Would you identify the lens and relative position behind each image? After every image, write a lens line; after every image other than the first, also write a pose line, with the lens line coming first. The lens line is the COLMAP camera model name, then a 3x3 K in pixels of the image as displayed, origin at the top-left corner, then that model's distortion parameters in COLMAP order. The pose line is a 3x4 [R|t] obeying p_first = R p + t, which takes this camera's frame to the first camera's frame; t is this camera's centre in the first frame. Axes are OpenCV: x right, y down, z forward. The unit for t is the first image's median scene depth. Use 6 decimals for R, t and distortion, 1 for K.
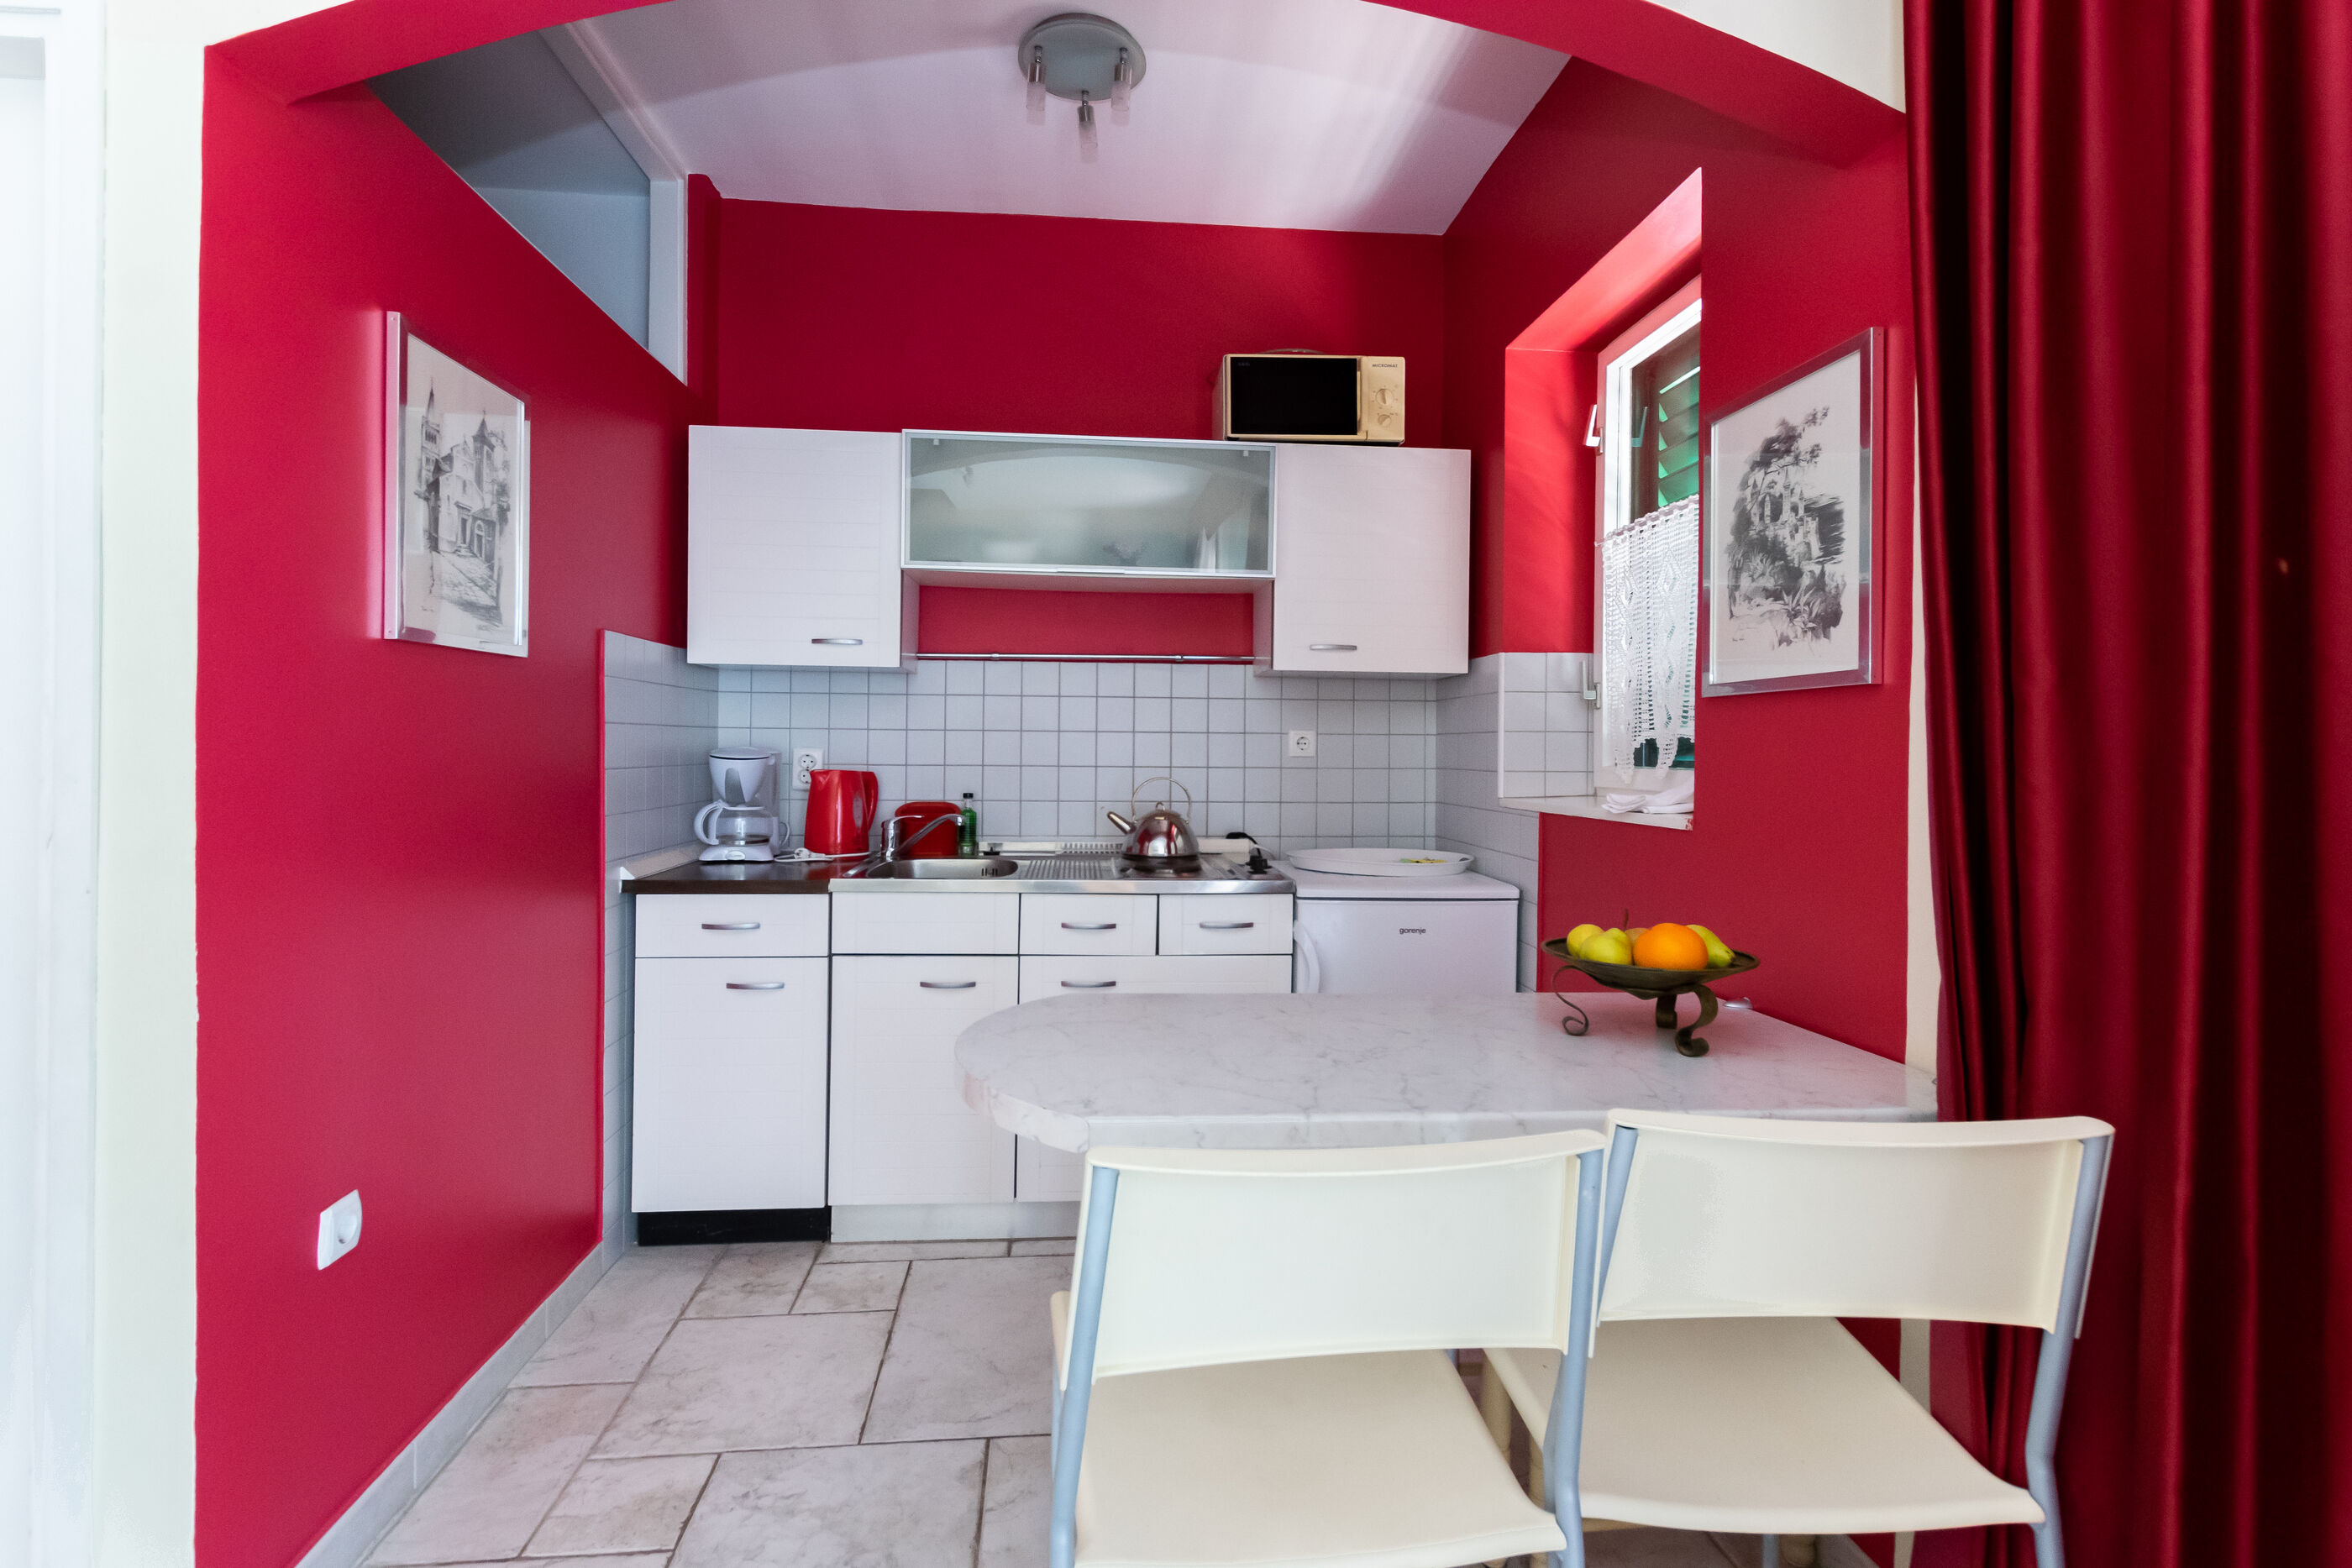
lens RADIAL K [[1003.1, 0, 1183.5], [0, 1003.1, 755.4], [0, 0, 1]] dist [0.001702, 0.000045]
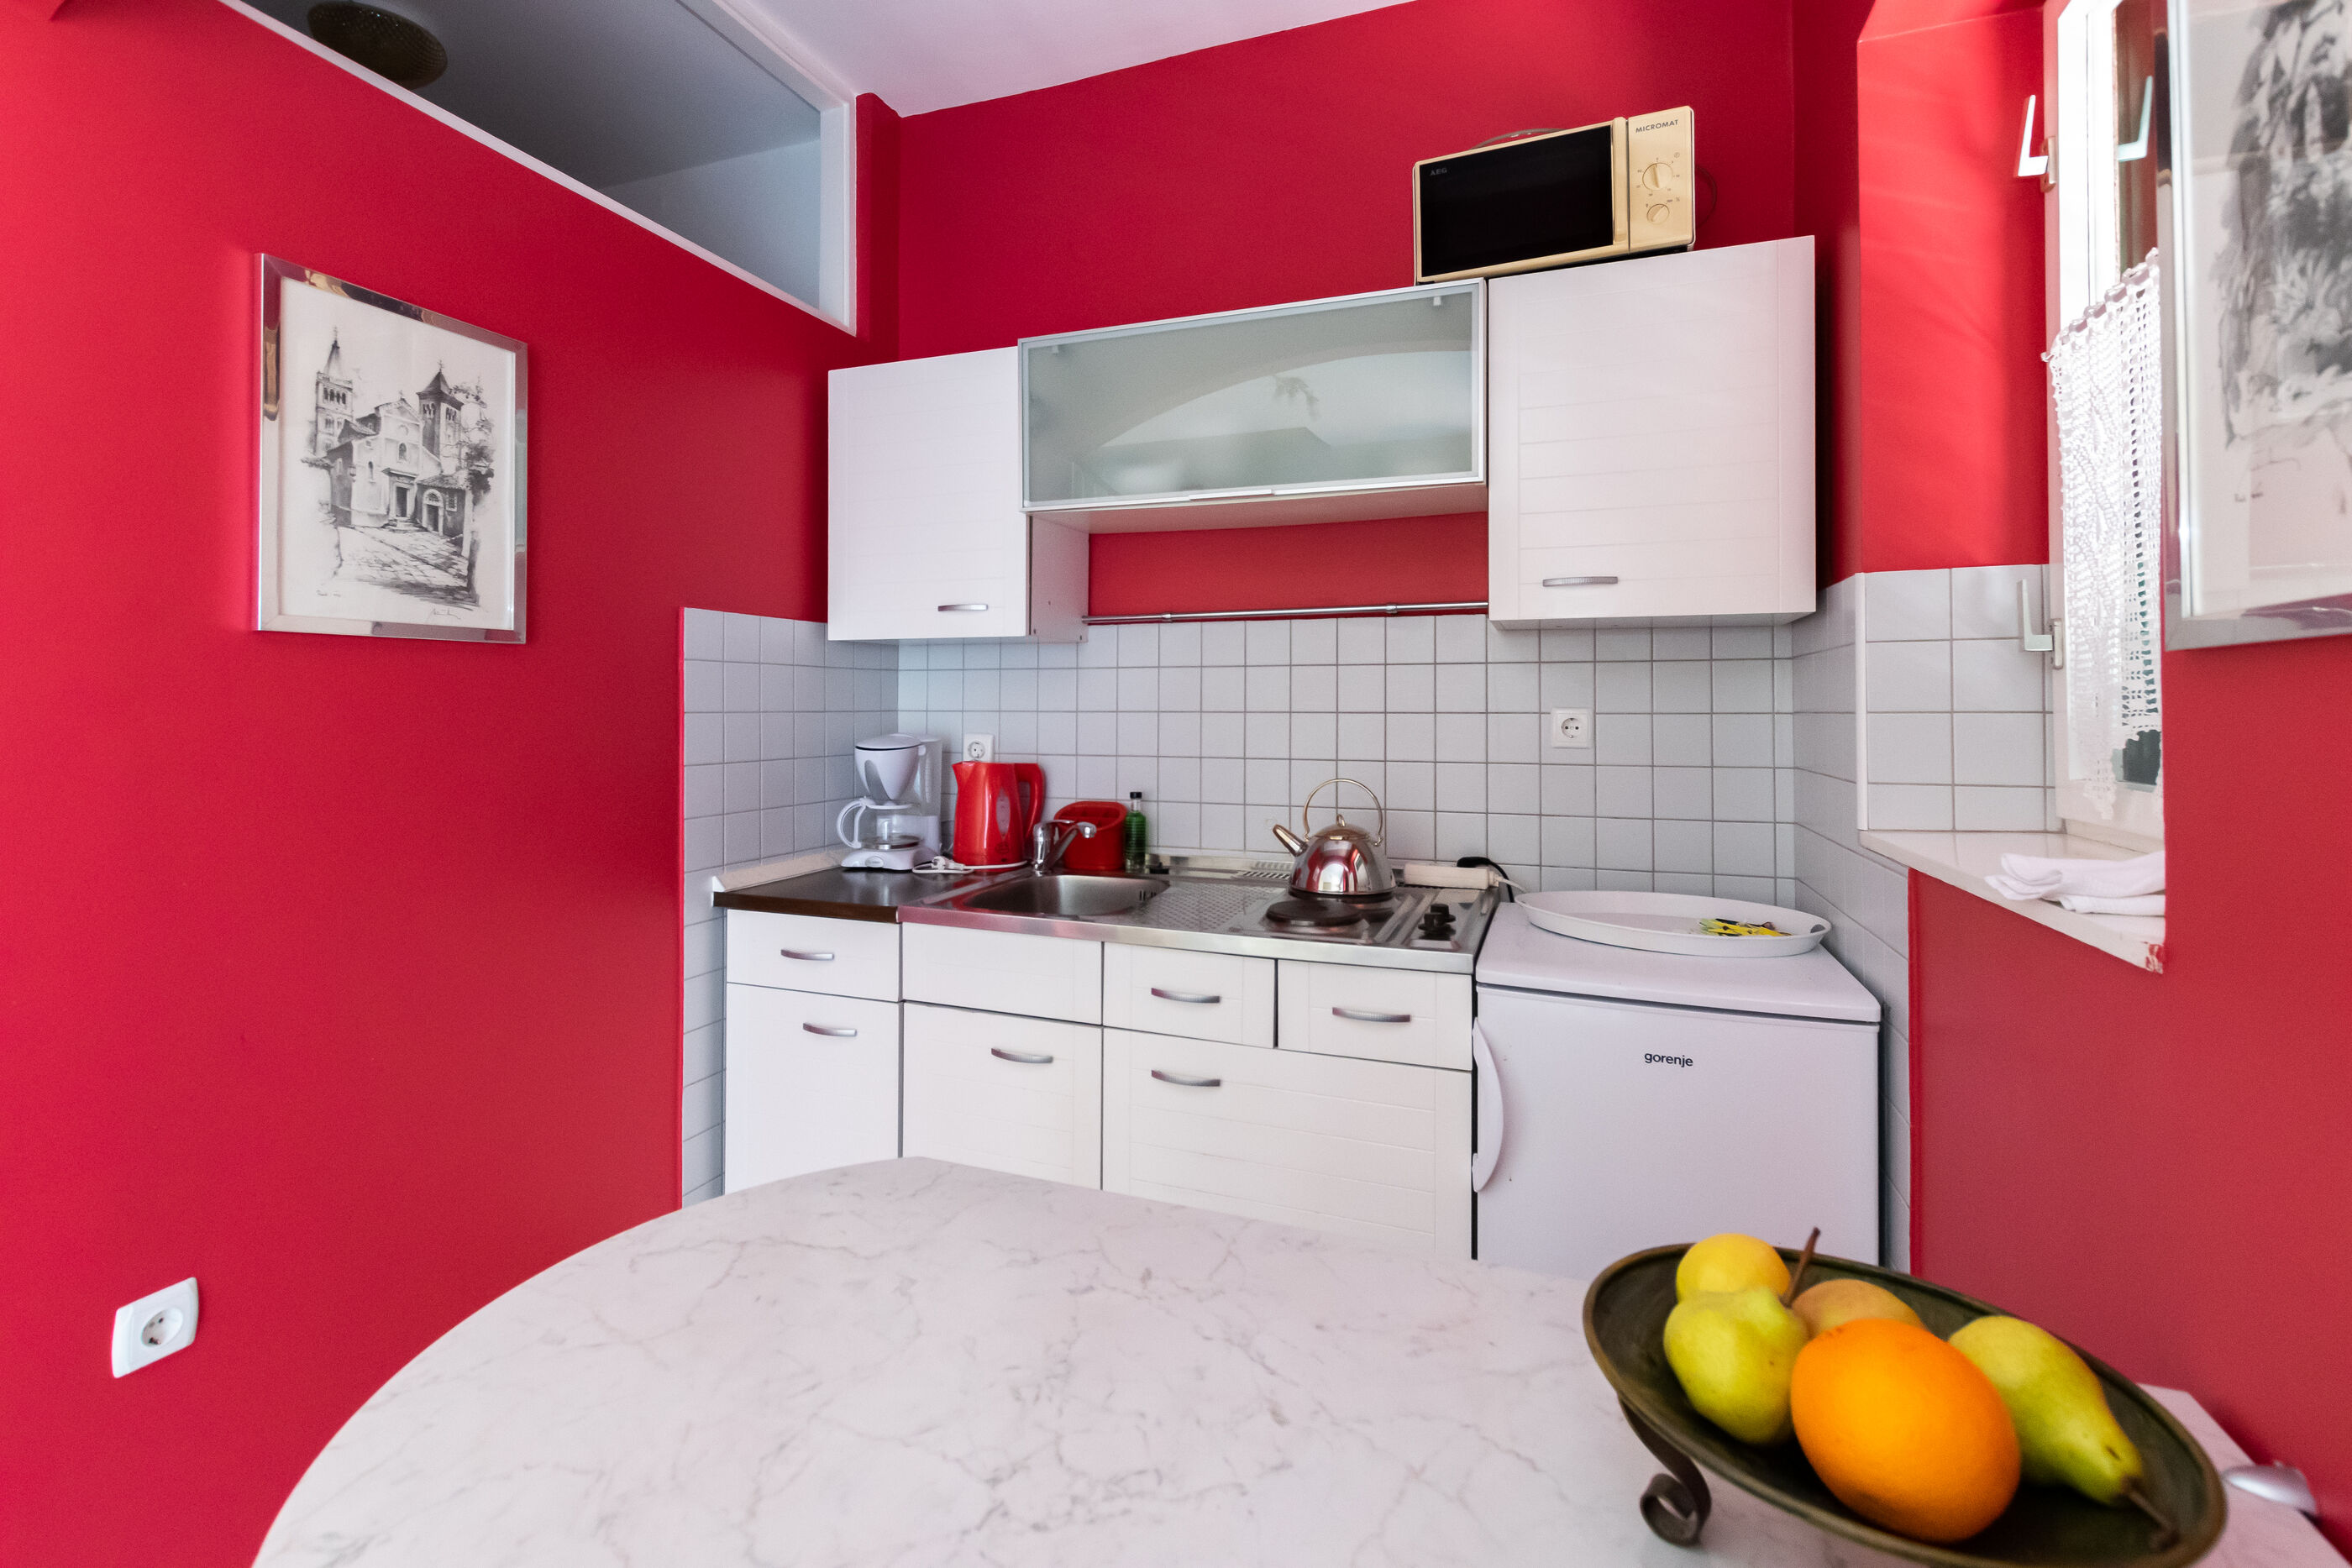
lens RADIAL K [[1005.6, 0, 1362.7], [0, 1005.6, 690.2], [0, 0, 1]] dist [0.003973, 0.000238]
pose [[0.923922, -0.014955, -0.382288, 0.273972], [0.006673, 0.999714, -0.022982, -0.025019], [0.382522, 0.018682, 0.923758, 0.367329]]
